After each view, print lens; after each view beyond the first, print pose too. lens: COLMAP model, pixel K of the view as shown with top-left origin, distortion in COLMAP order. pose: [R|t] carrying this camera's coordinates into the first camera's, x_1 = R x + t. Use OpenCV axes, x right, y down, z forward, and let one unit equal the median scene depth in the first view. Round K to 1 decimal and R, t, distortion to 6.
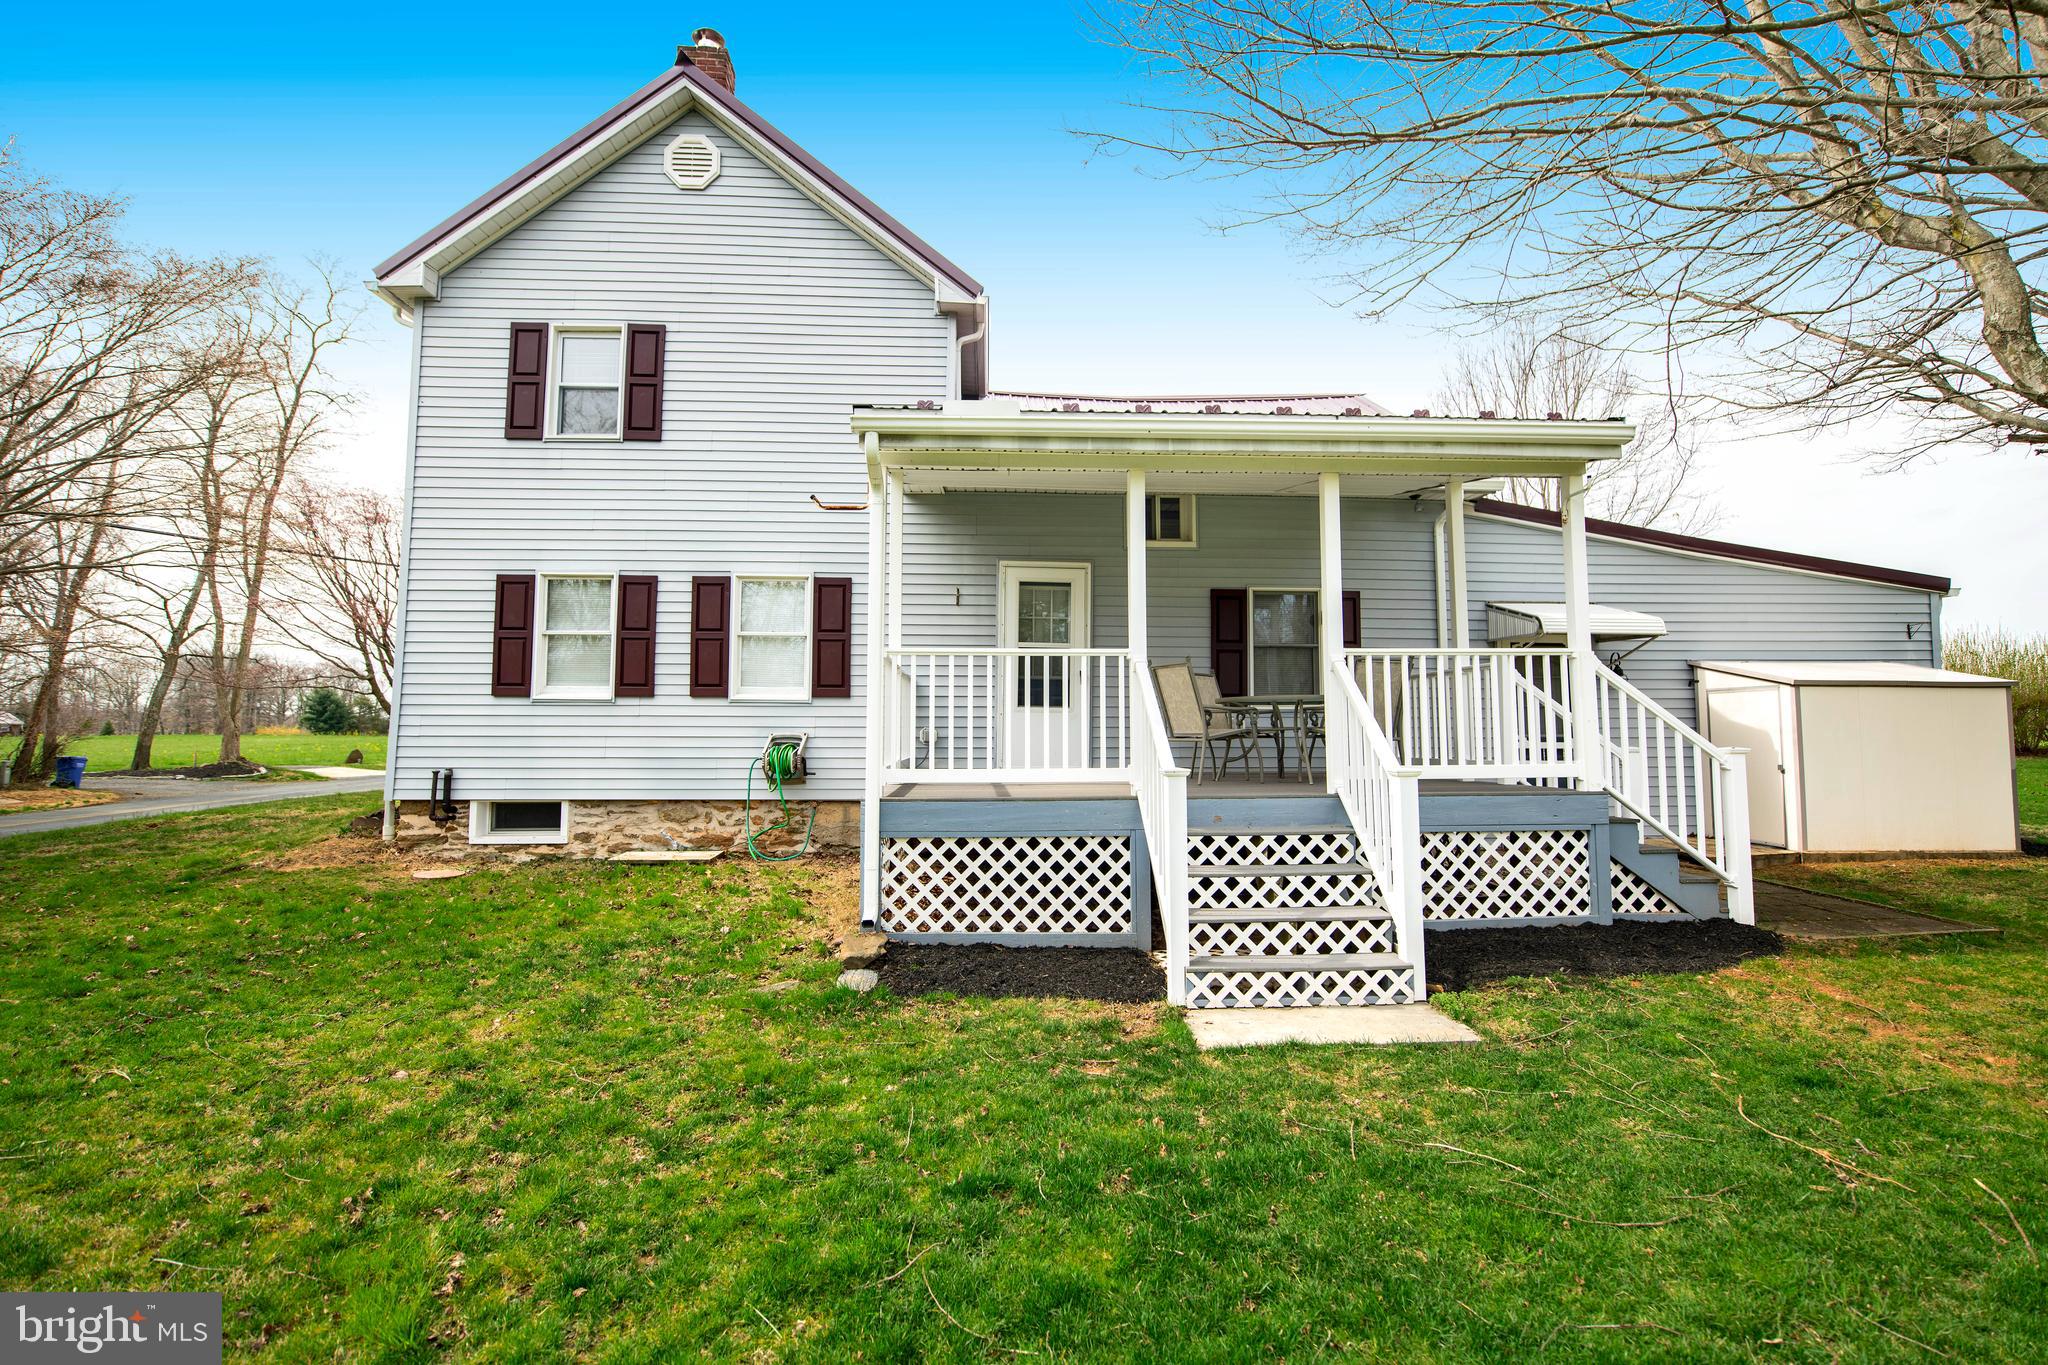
lens RADIAL K [[983.8, 0, 1021.7], [0, 983.8, 666.1], [0, 0, 1]] dist [-0.003828, -0.000451]
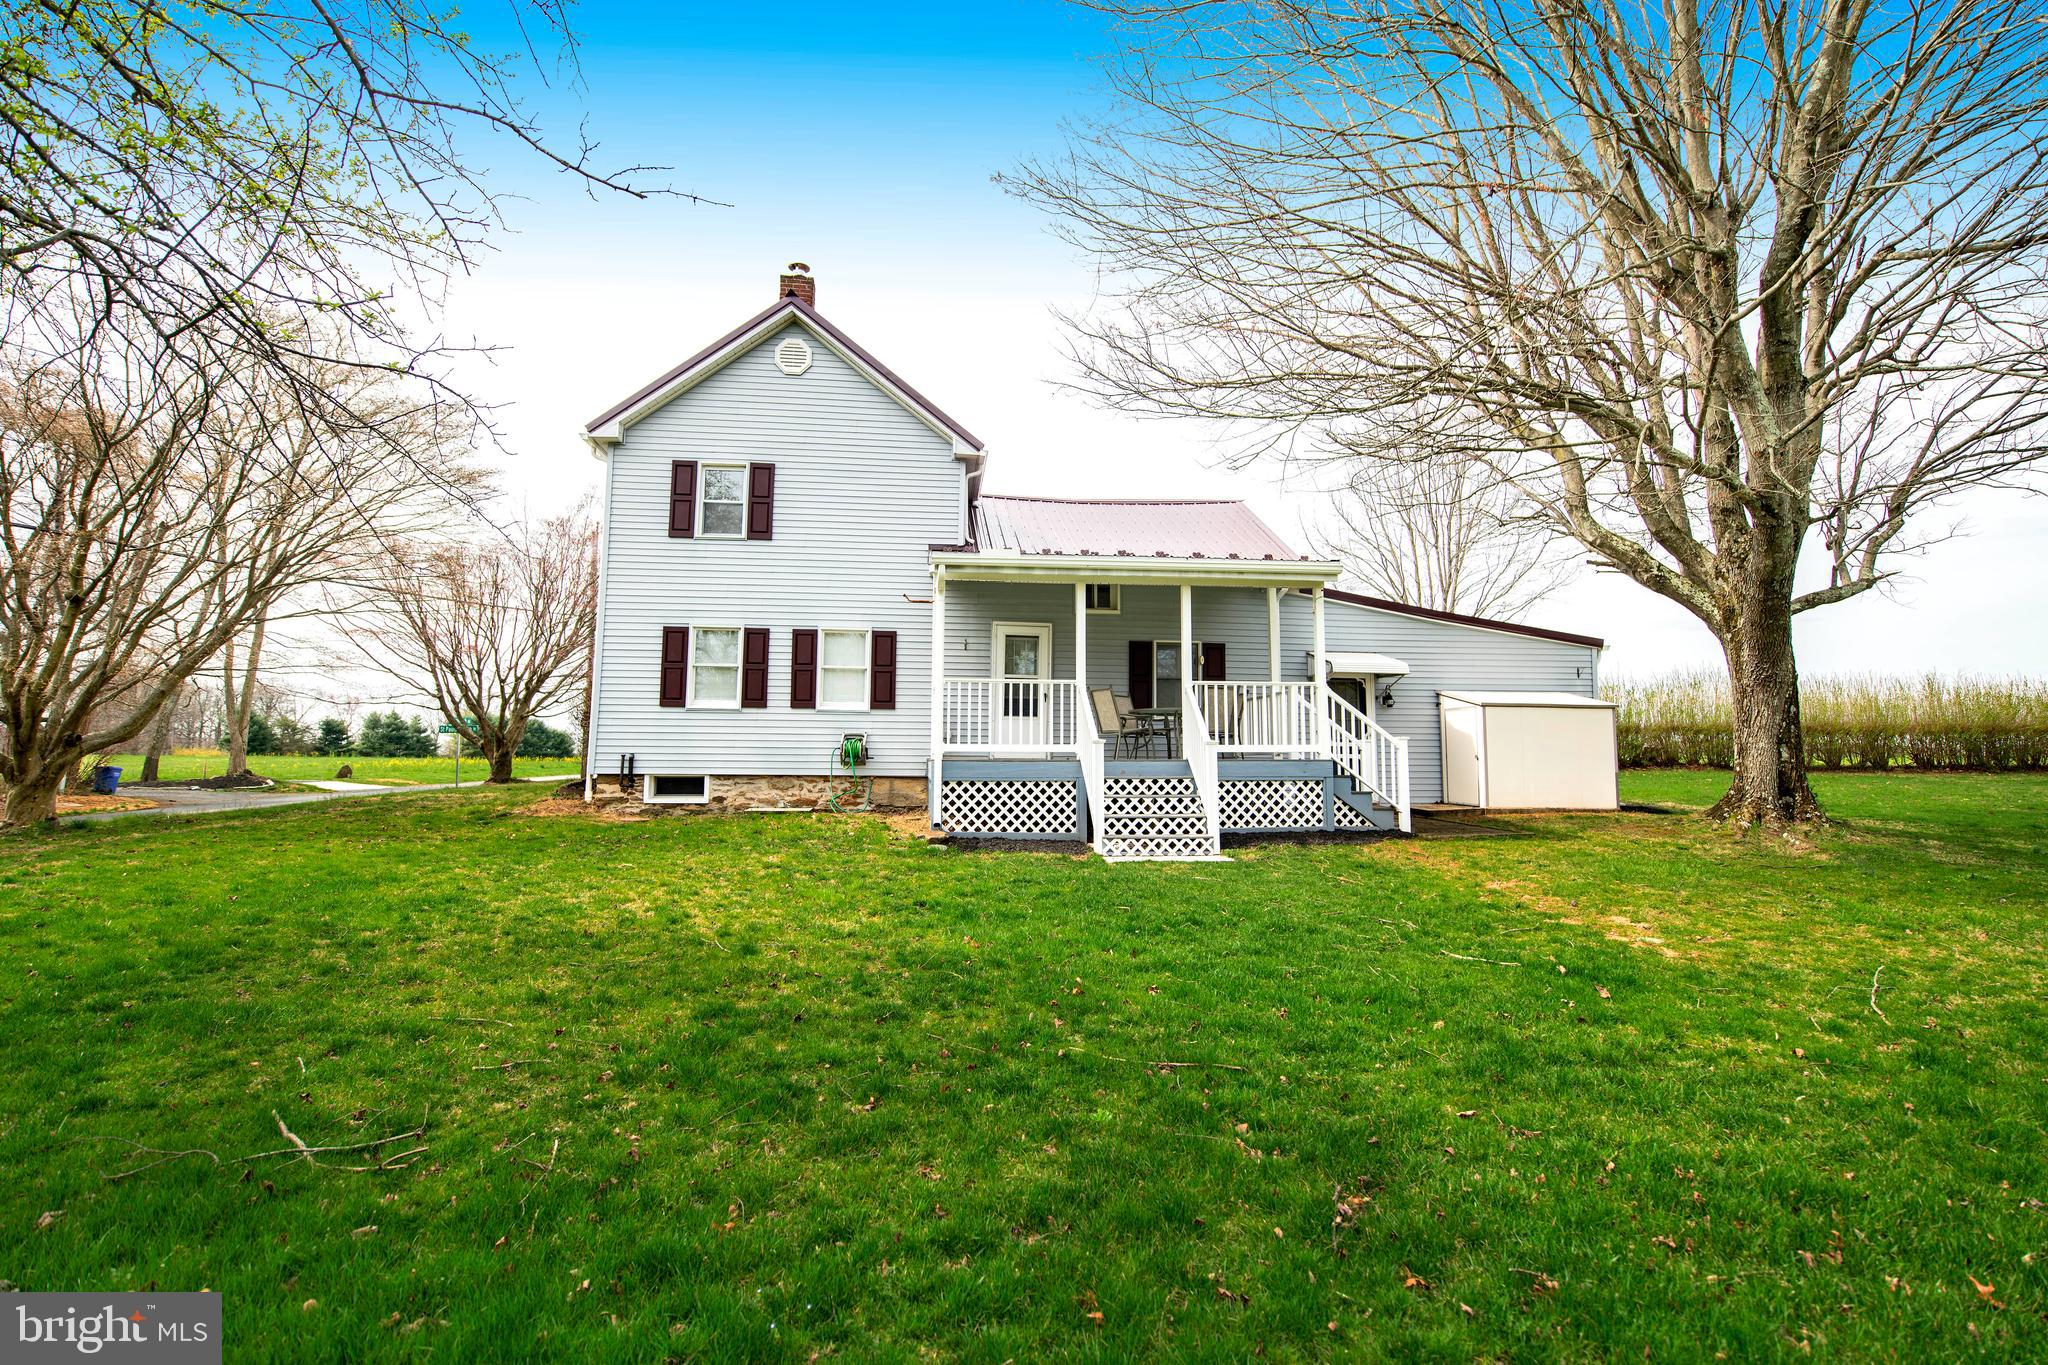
lens RADIAL K [[983.8, 0, 1021.7], [0, 983.8, 666.1], [0, 0, 1]] dist [-0.003828, -0.000451]
pose [[0.998510, 0.010748, 0.053509, -0.062055], [-0.009272, 0.999572, -0.027755, 0.005645], [-0.053784, 0.027218, 0.998182, -0.564535]]
